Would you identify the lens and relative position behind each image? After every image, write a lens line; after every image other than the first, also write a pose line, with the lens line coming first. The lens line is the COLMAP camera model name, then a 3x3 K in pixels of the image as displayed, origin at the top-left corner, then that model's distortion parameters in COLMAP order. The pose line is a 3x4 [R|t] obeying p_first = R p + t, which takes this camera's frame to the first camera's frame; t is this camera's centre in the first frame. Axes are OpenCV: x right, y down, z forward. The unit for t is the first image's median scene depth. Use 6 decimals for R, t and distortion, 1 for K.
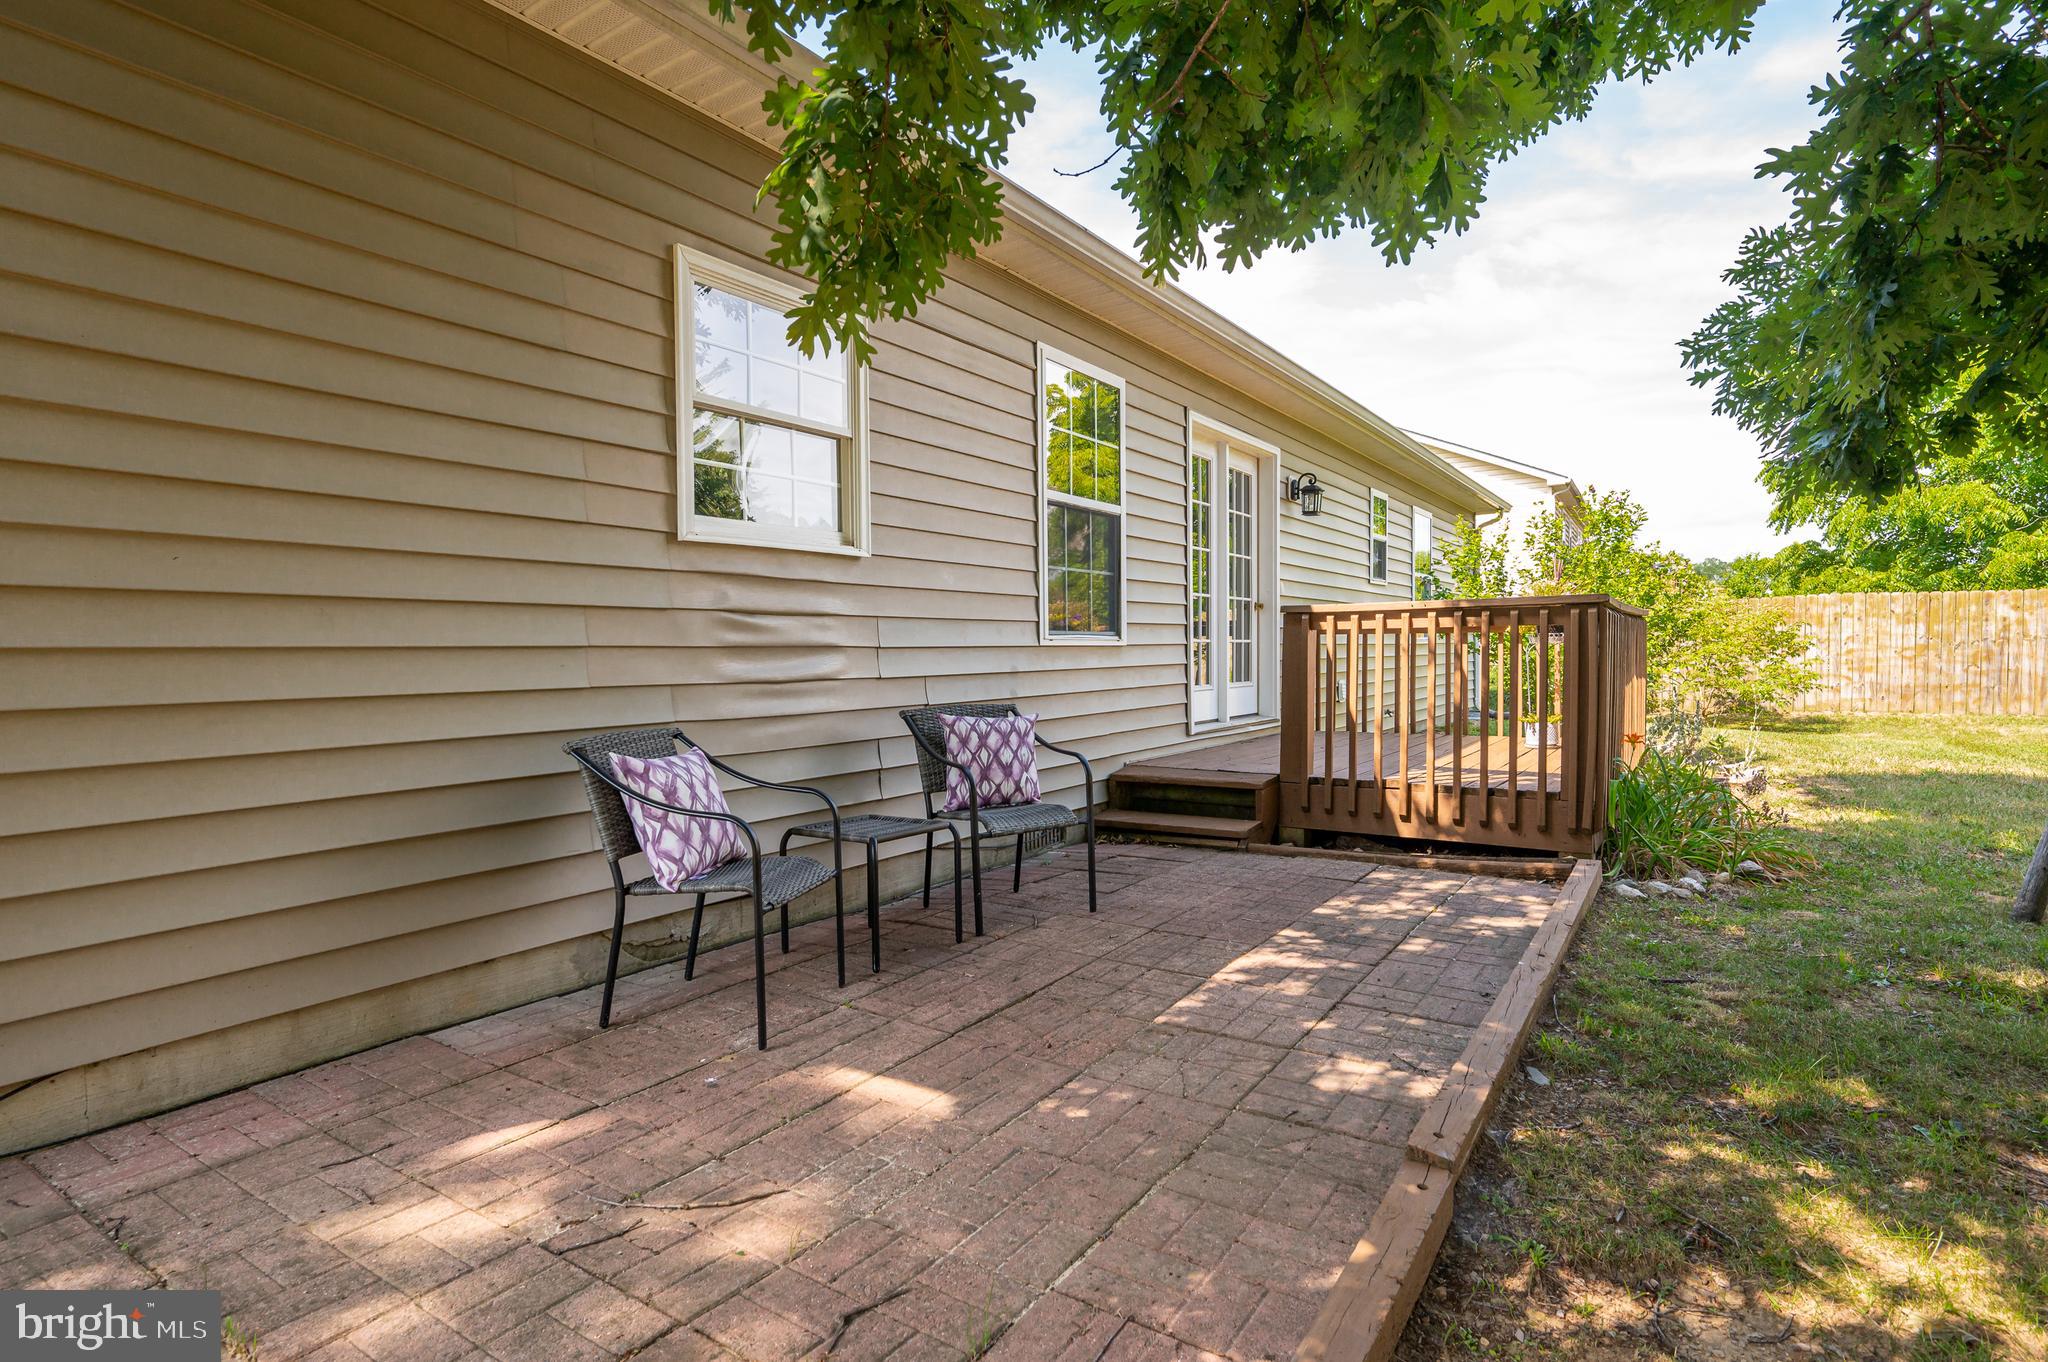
lens RADIAL K [[1046.1, 0, 1025.7], [0, 1046.1, 683.6], [0, 0, 1]] dist [-0.001547, -0.001642]
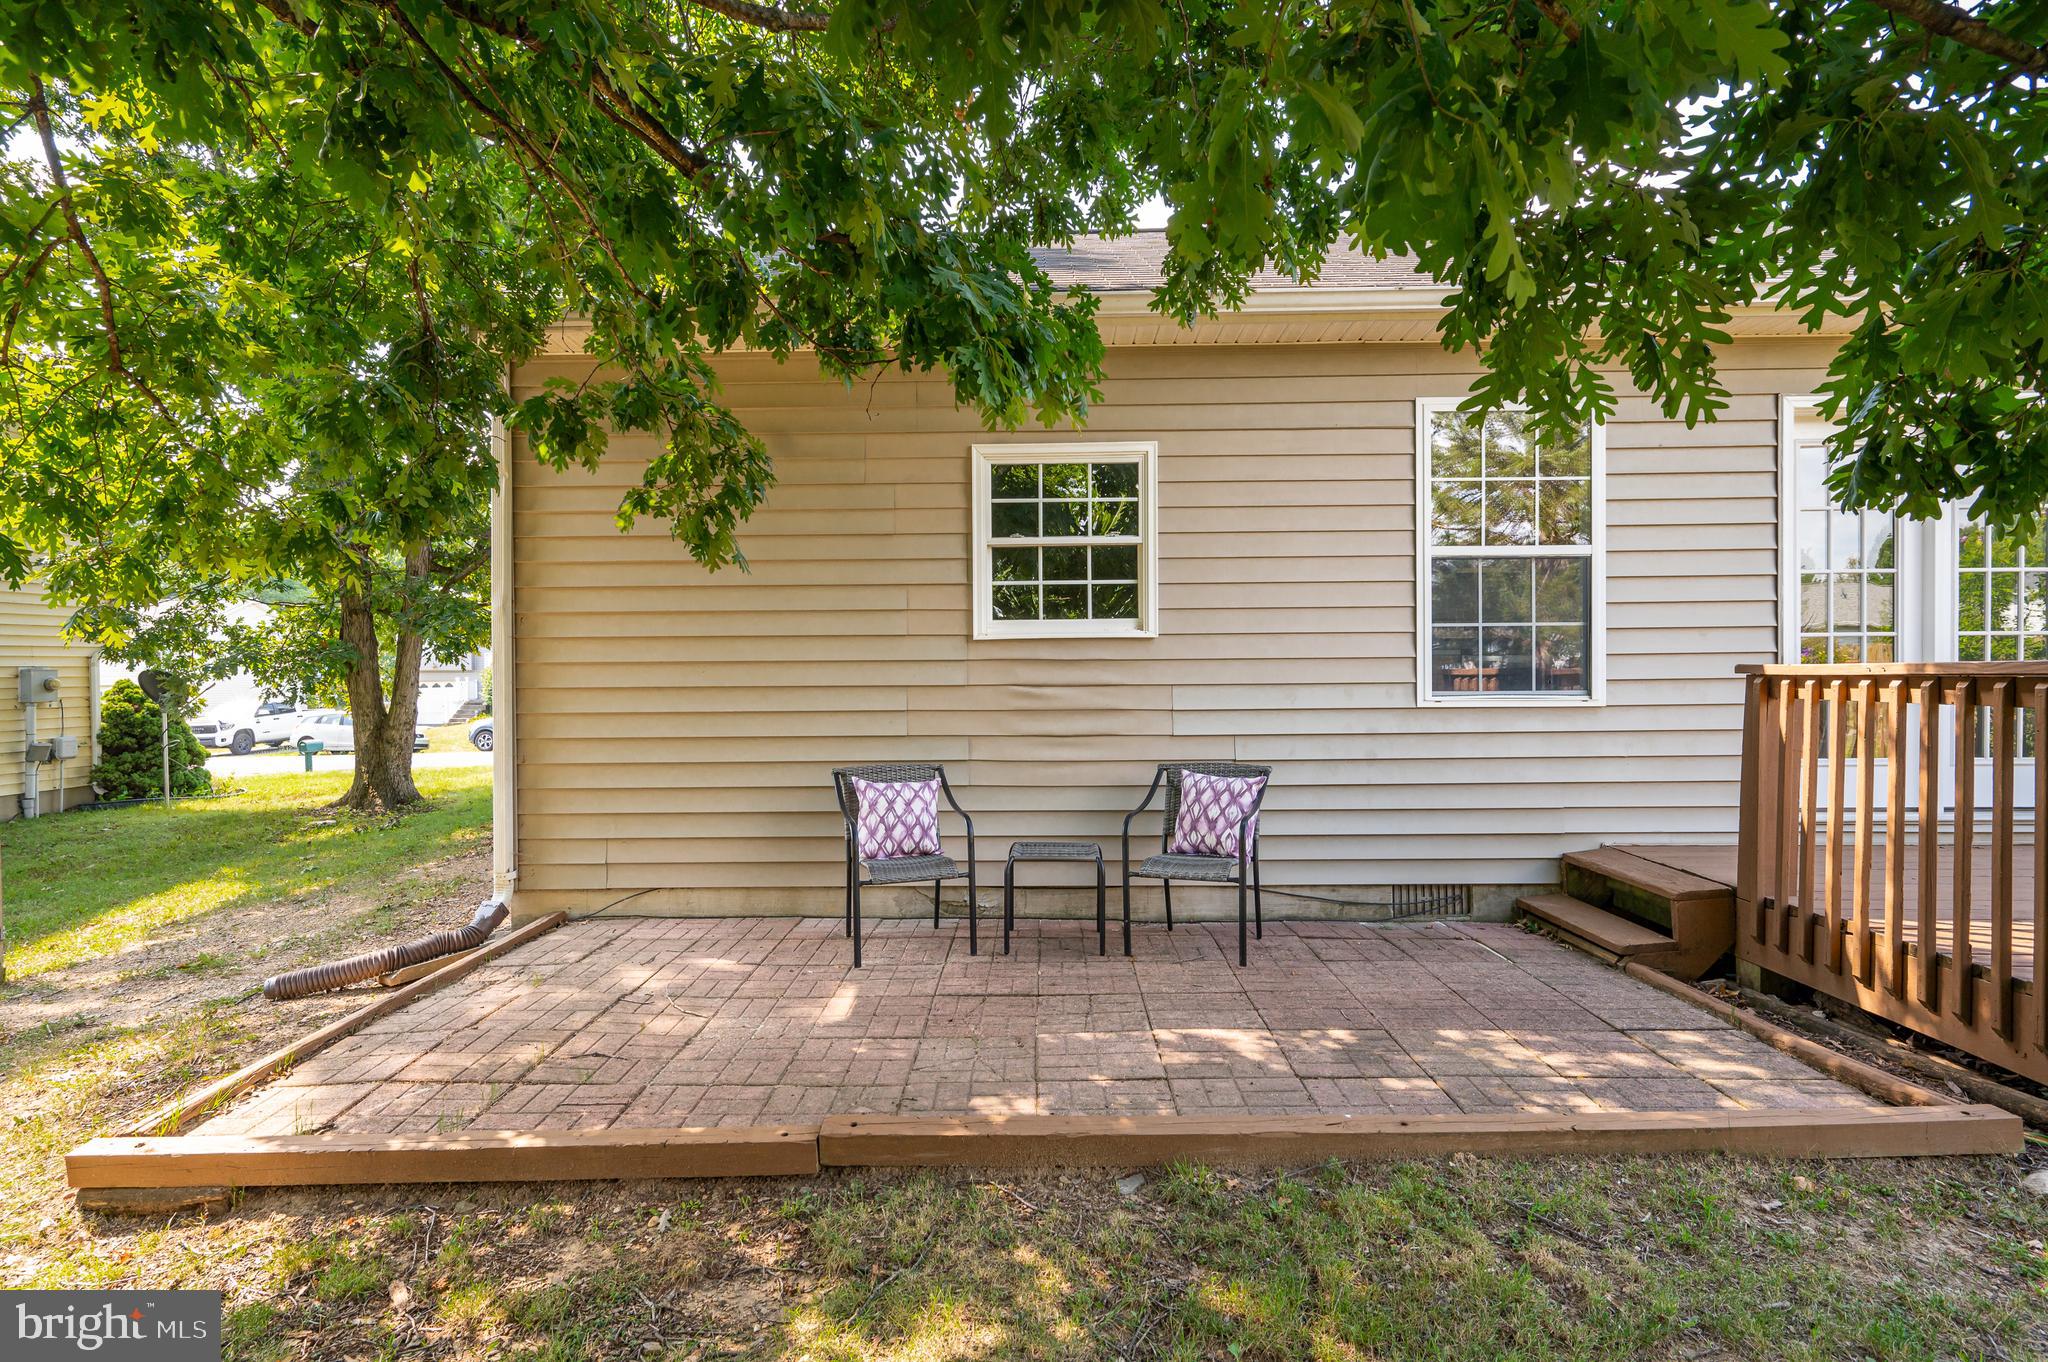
lens RADIAL K [[1000.2, 0, 1020.8], [0, 1000.2, 679.1], [0, 0, 1]] dist [-0.000690, 0.000365]
pose [[0.542431, 0.013461, -0.839992, 0.871446], [-0.024595, 0.999697, 0.000138, -0.077954], [0.839740, 0.020585, 0.542598, 0.262566]]
